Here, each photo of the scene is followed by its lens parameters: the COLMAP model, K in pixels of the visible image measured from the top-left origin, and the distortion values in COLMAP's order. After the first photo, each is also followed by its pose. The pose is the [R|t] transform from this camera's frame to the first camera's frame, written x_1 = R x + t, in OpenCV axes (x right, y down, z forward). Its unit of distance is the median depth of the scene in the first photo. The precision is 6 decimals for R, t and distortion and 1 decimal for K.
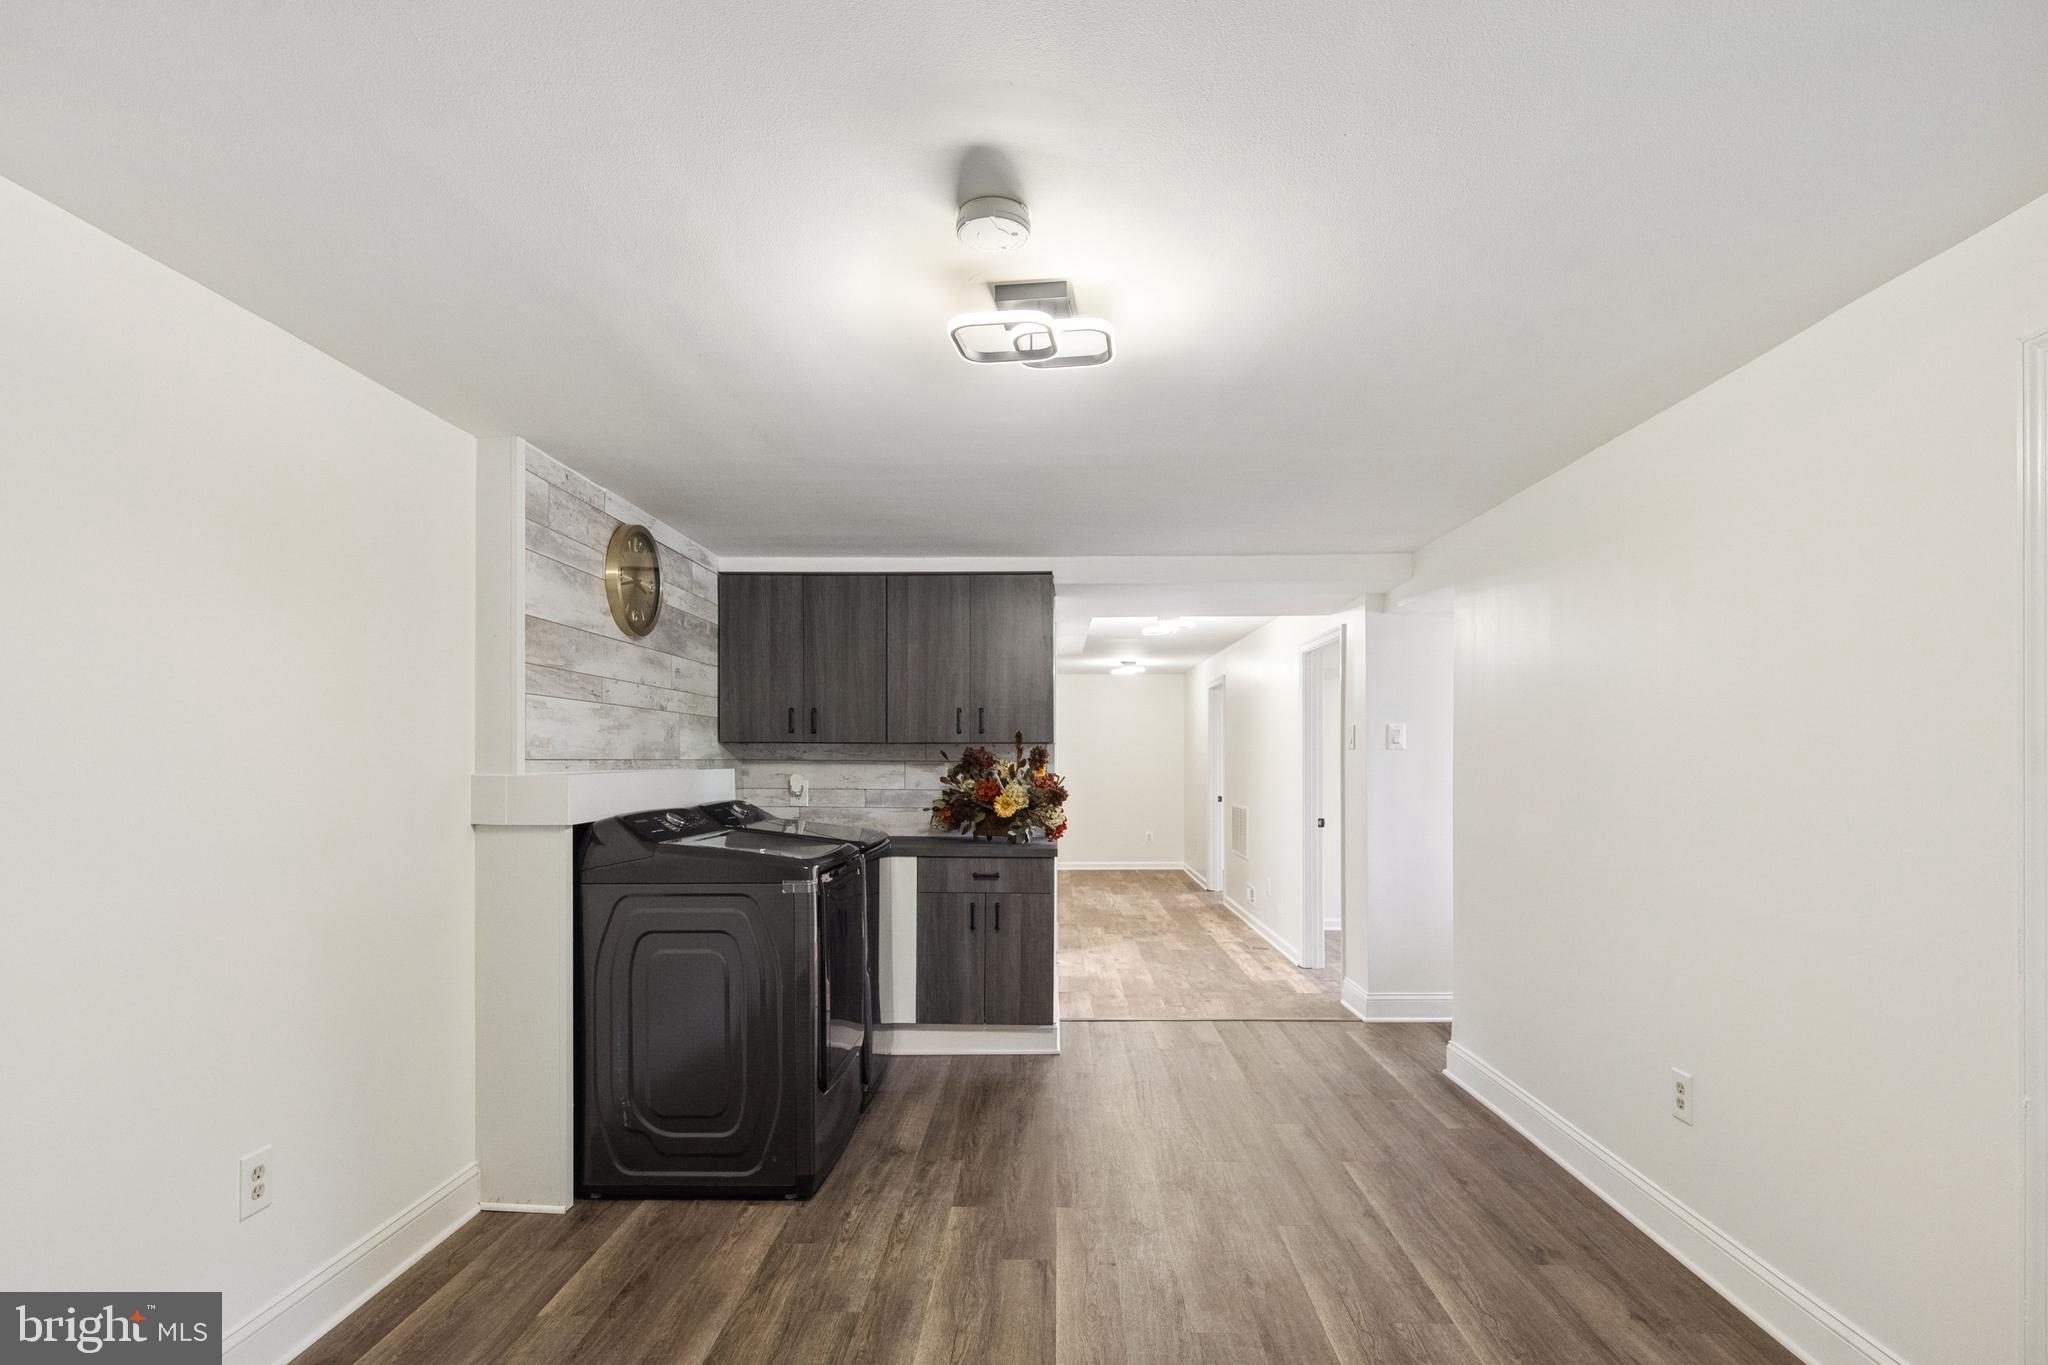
lens RADIAL K [[1002.1, 0, 1033.9], [0, 1002.1, 759.0], [0, 0, 1]] dist [0.000301, 0.000608]
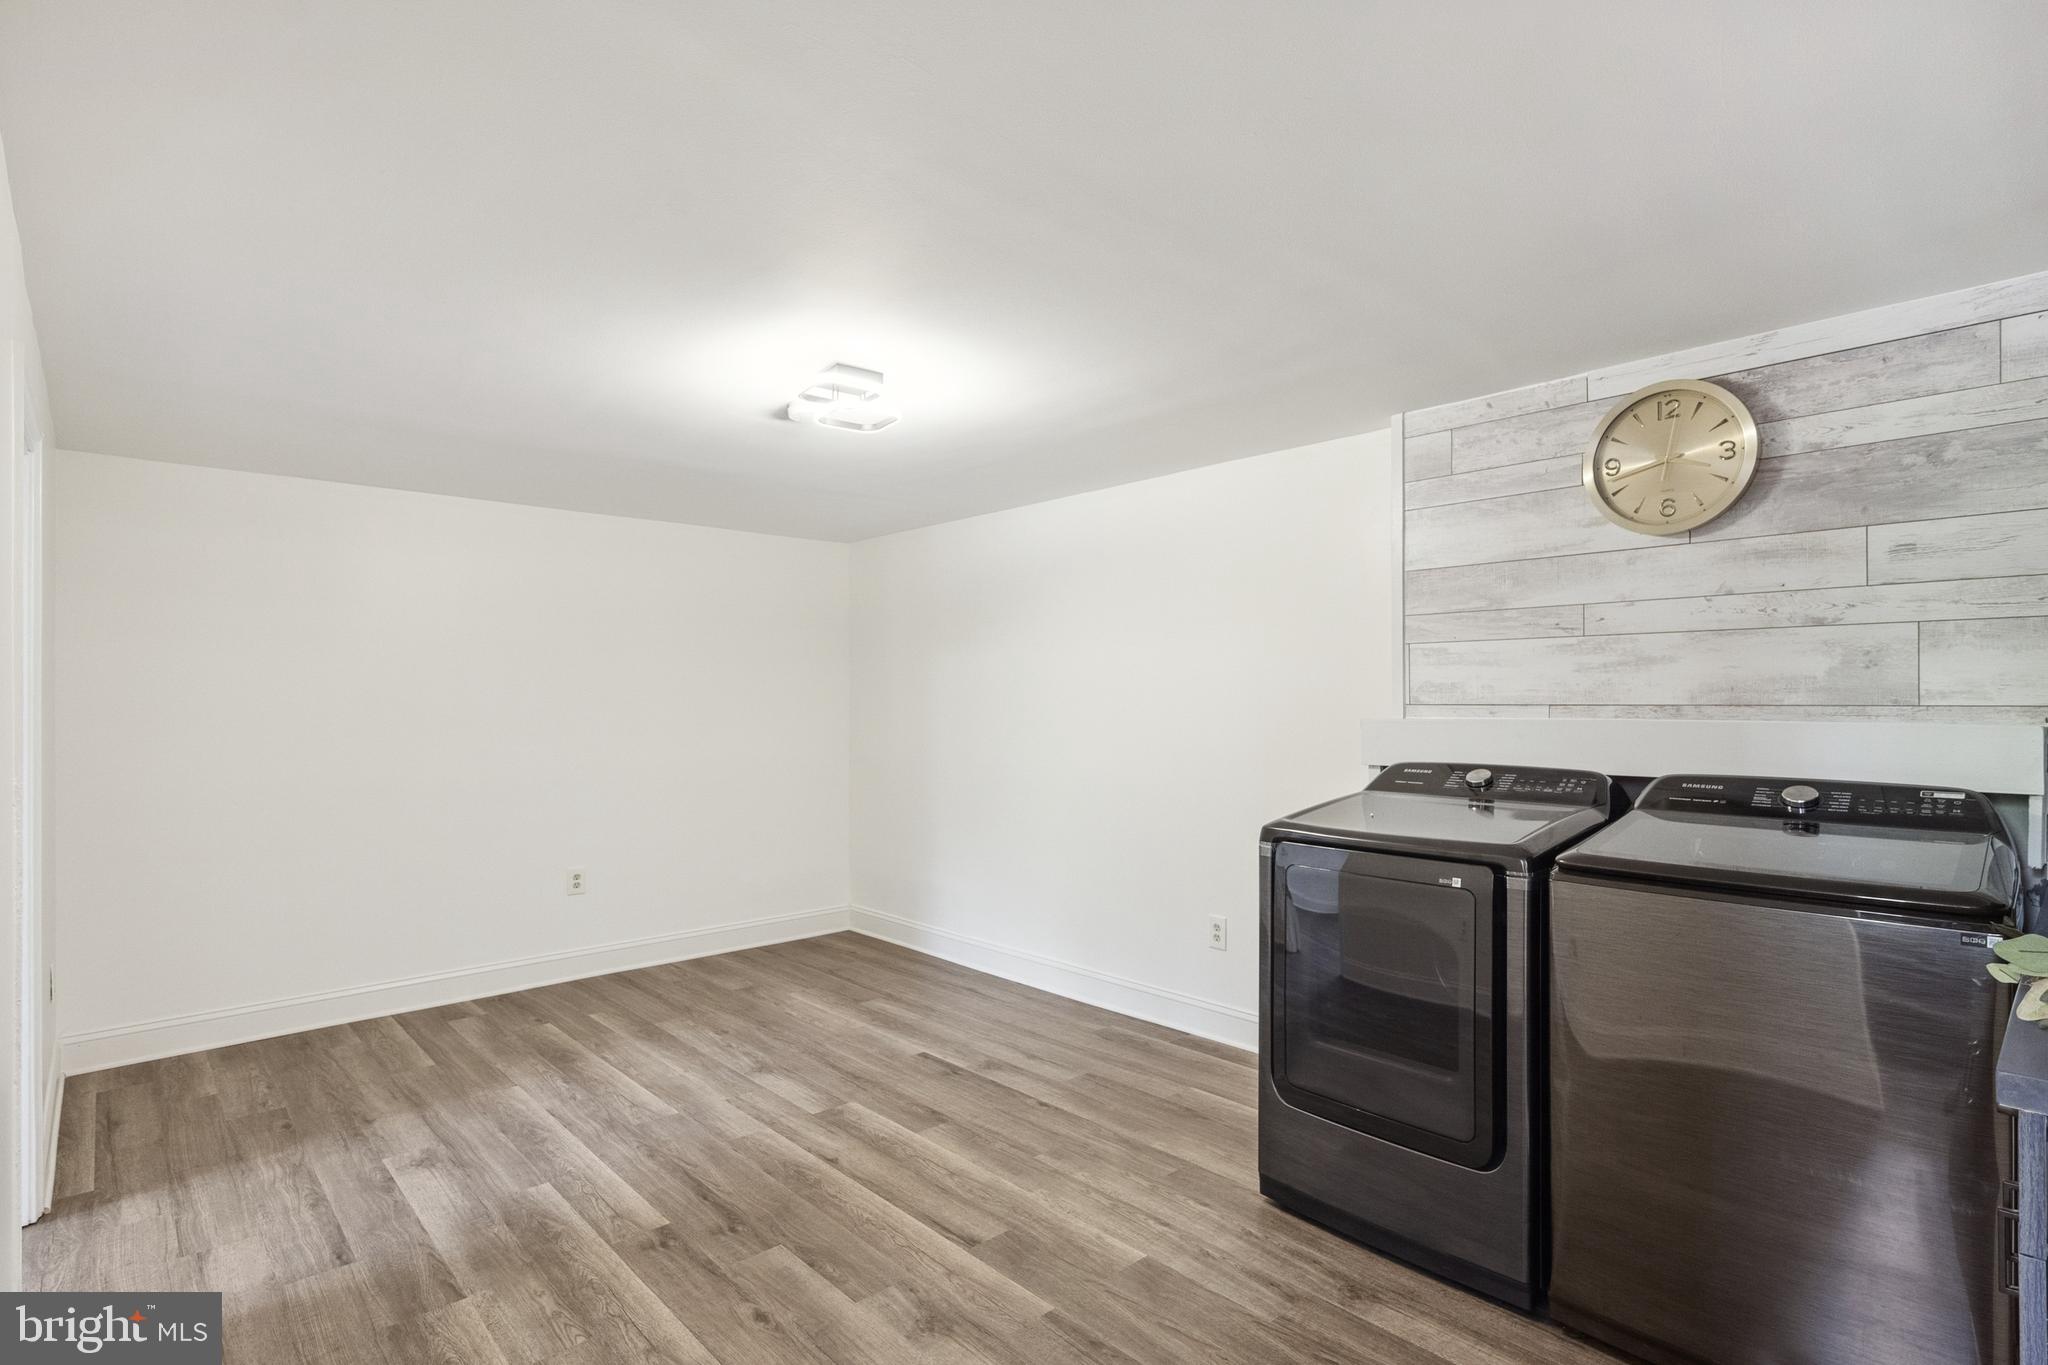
lens RADIAL K [[1002.1, 0, 1034.8], [0, 1002.1, 695.7], [0, 0, 1]] dist [0.000301, 0.000608]
pose [[-0.712050, -0.001933, -0.702127, 0.403578], [0.001670, 0.999989, -0.004447, -0.003478], [0.702127, -0.004339, -0.712038, 1.101754]]
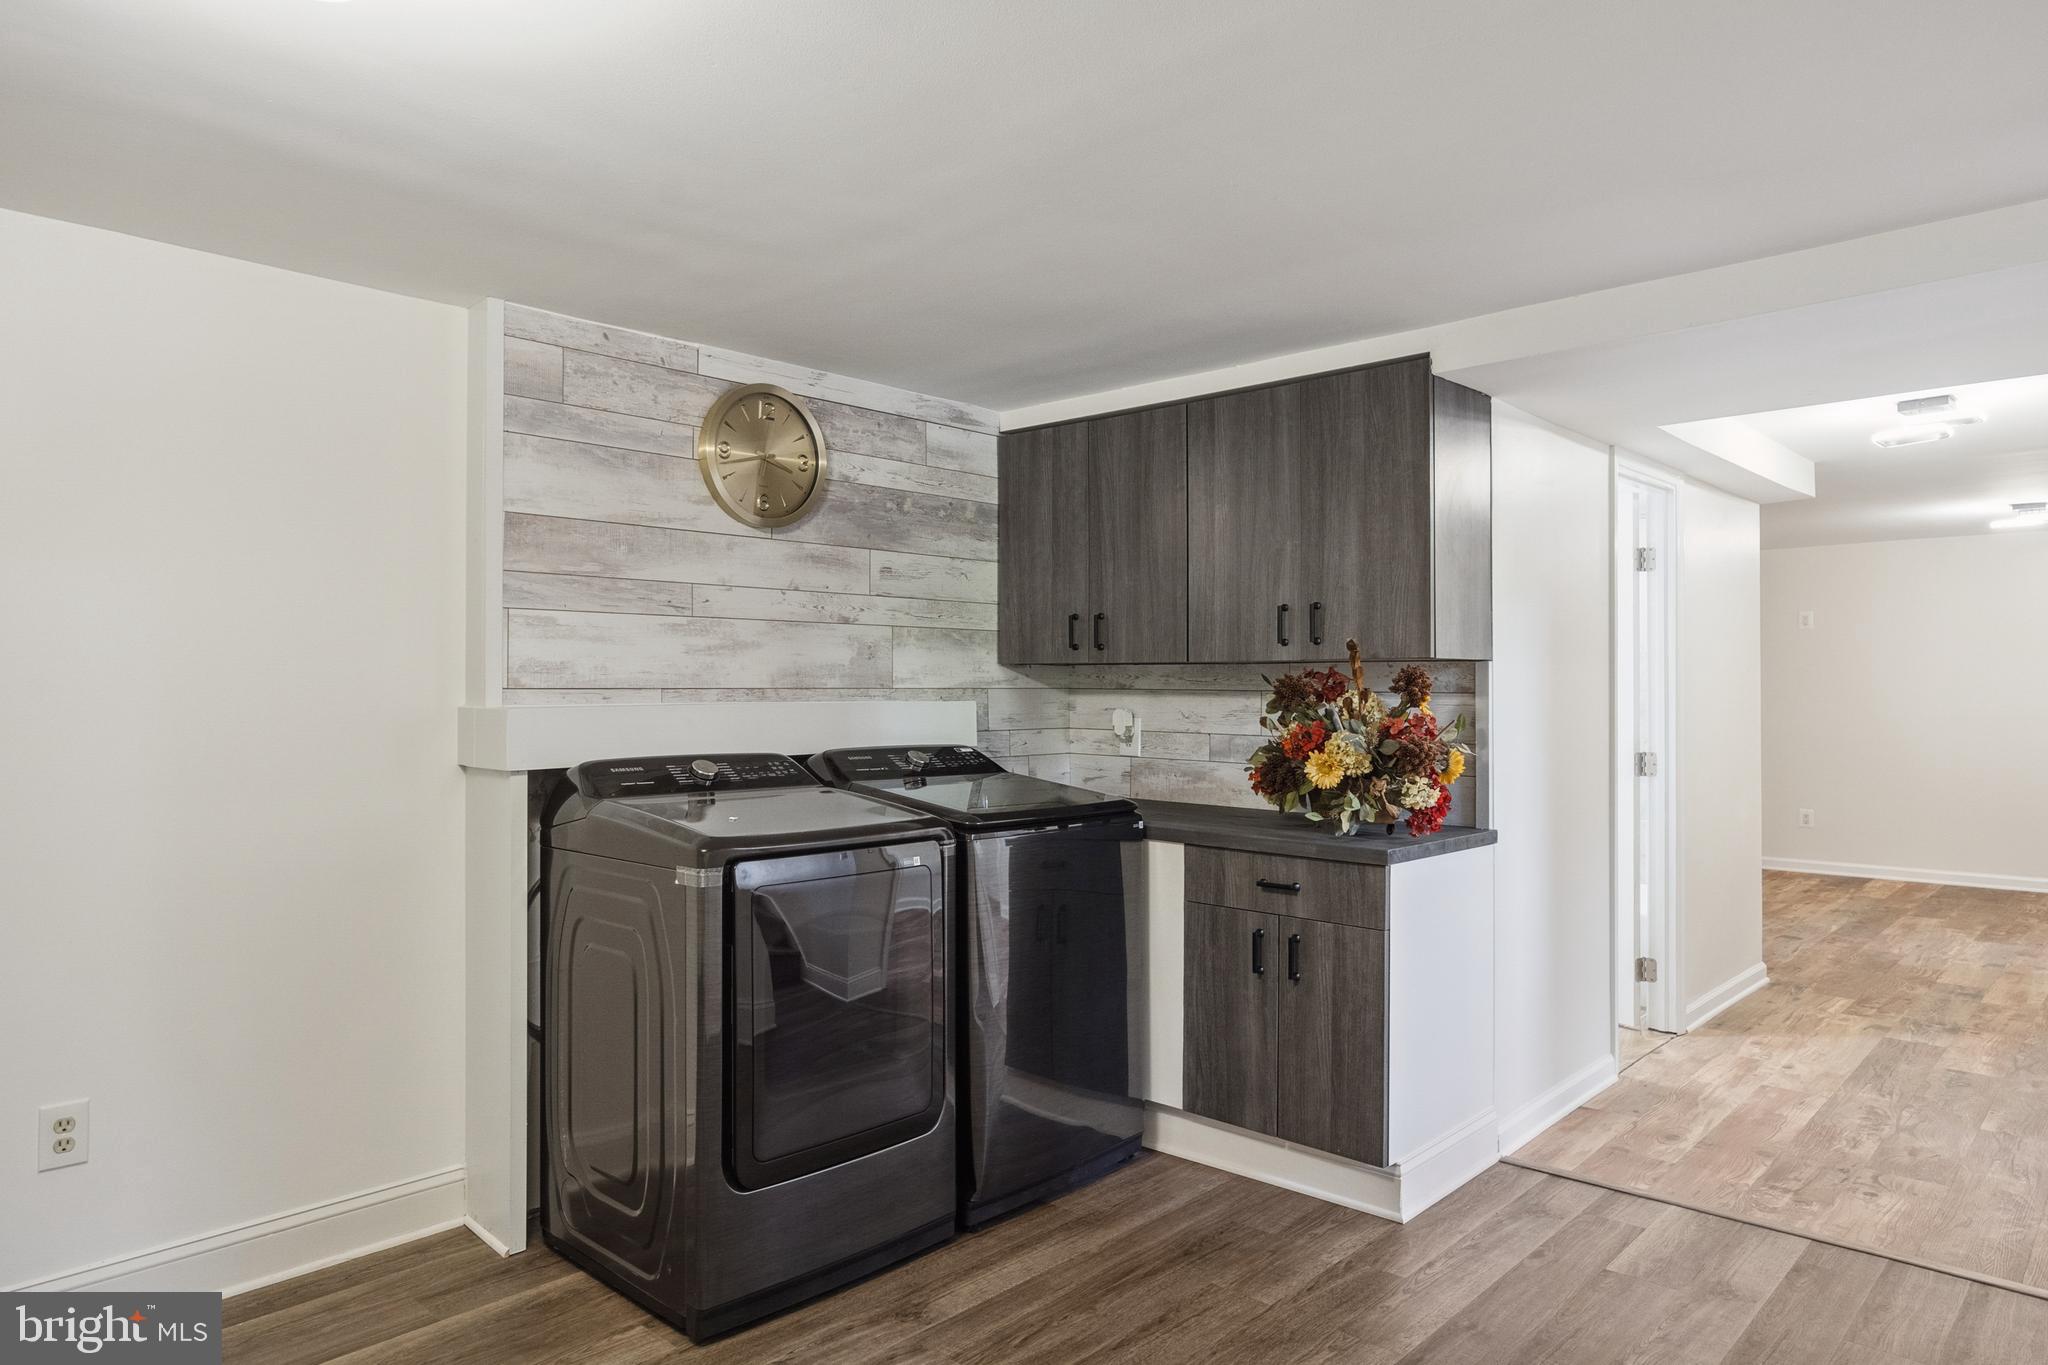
lens RADIAL K [[1275.7, 0, 1033.6], [0, 1275.7, 676.6], [0, 0, 1]] dist [-0.003002, 0.003689]
pose [[0.747669, -0.003800, -0.664061, 0.376591], [-0.001109, 0.999975, -0.006971, -0.001745], [0.664071, 0.005948, 0.747646, 0.373891]]
